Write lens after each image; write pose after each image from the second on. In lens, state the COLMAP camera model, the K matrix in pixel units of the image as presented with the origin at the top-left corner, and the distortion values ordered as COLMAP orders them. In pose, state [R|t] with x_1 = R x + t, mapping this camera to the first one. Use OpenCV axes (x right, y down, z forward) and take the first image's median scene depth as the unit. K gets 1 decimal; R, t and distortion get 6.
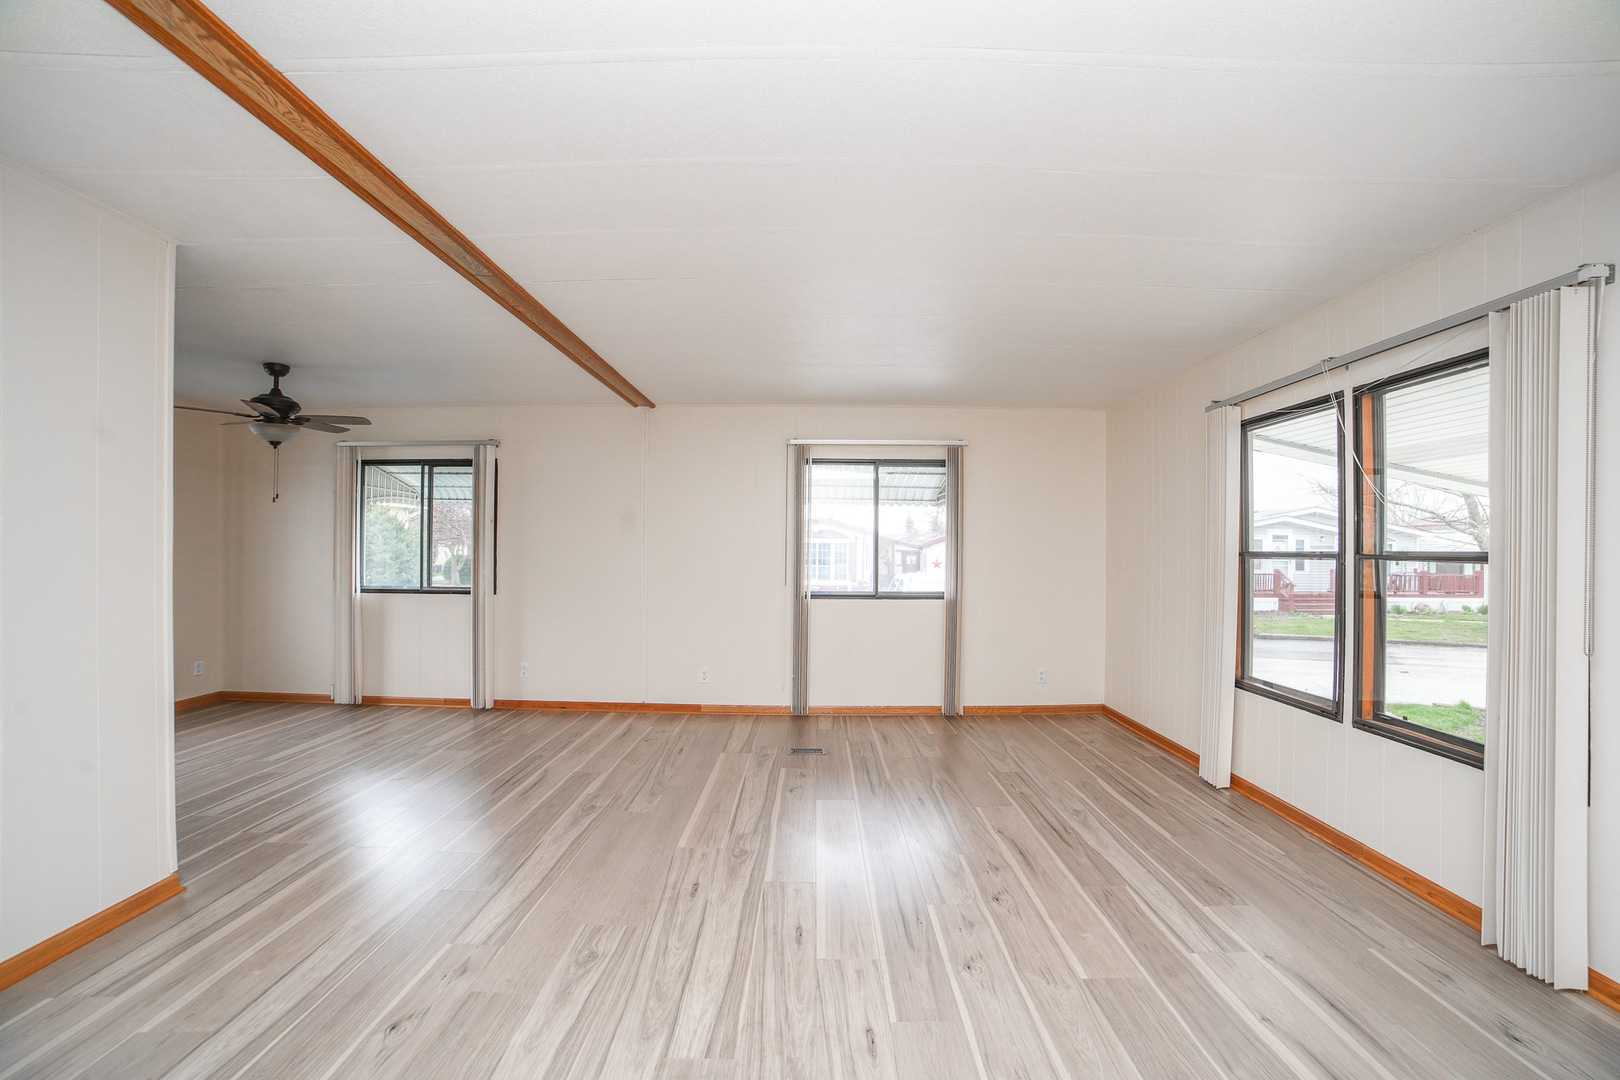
lens RADIAL K [[650.6, 0, 814.9], [0, 650.6, 543.4], [0, 0, 1]] dist [-0.107944, 0.037304]
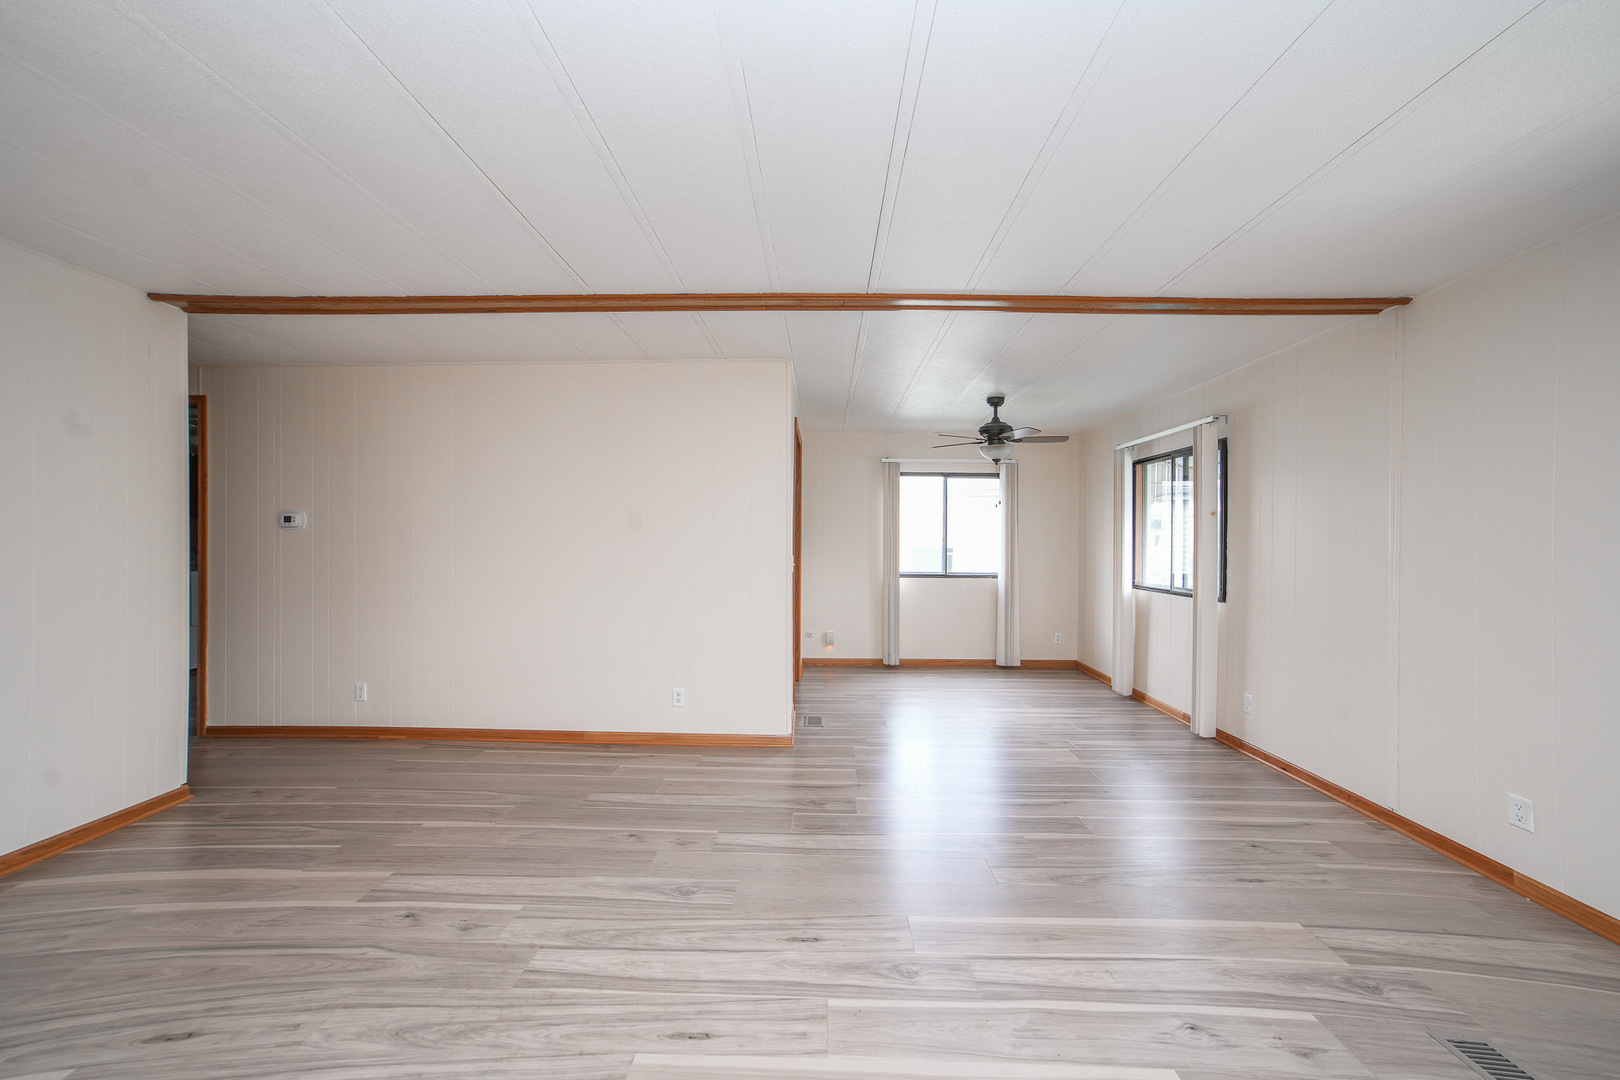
lens RADIAL K [[628.3, 0, 810.0], [0, 628.3, 540.0], [0, 0, 1]] dist [-0.066959, 0.040171]
pose [[-0.023220, -0.007234, -0.999704, 0.486378], [-0.000078, 0.999974, -0.007234, 0.010747], [0.999730, -0.000090, -0.023220, 0.773892]]
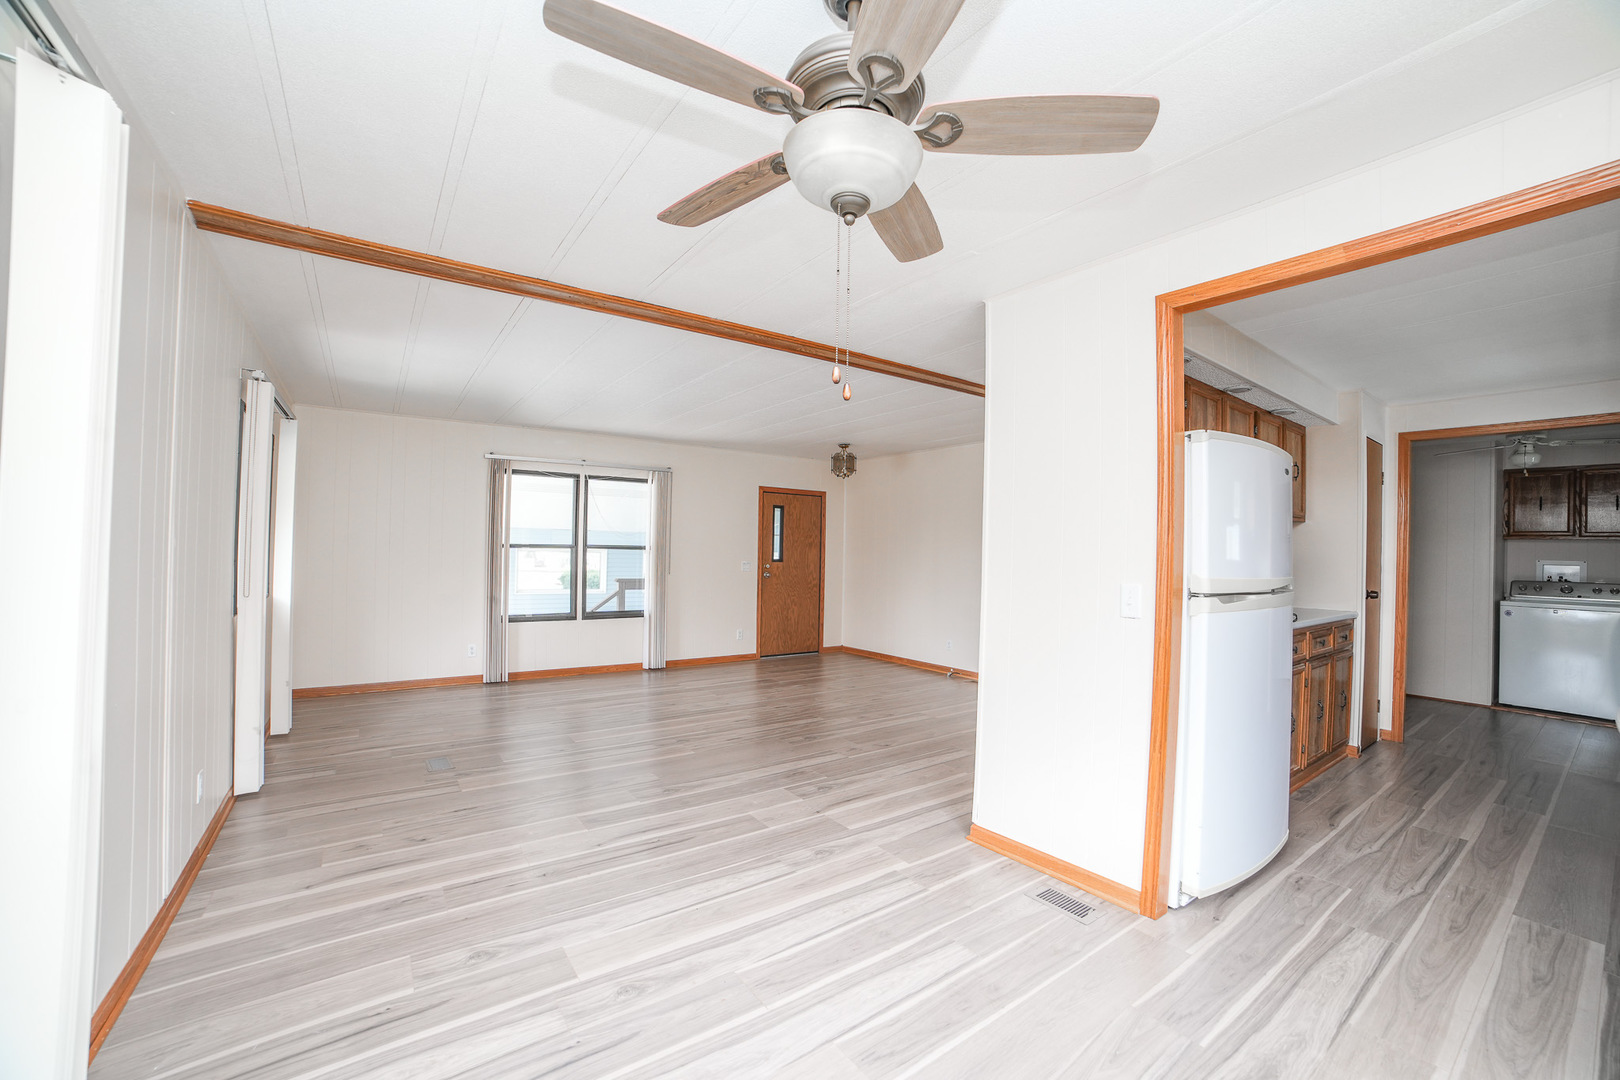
lens RADIAL K [[650.6, 0, 814.9], [0, 650.6, 543.4], [0, 0, 1]] dist [-0.107944, 0.037304]
pose [[-0.585344, -0.007503, 0.810750, -1.349018], [-0.025924, 0.999619, -0.009465, 0.007534], [-0.810370, -0.026558, -0.585316, 1.423904]]
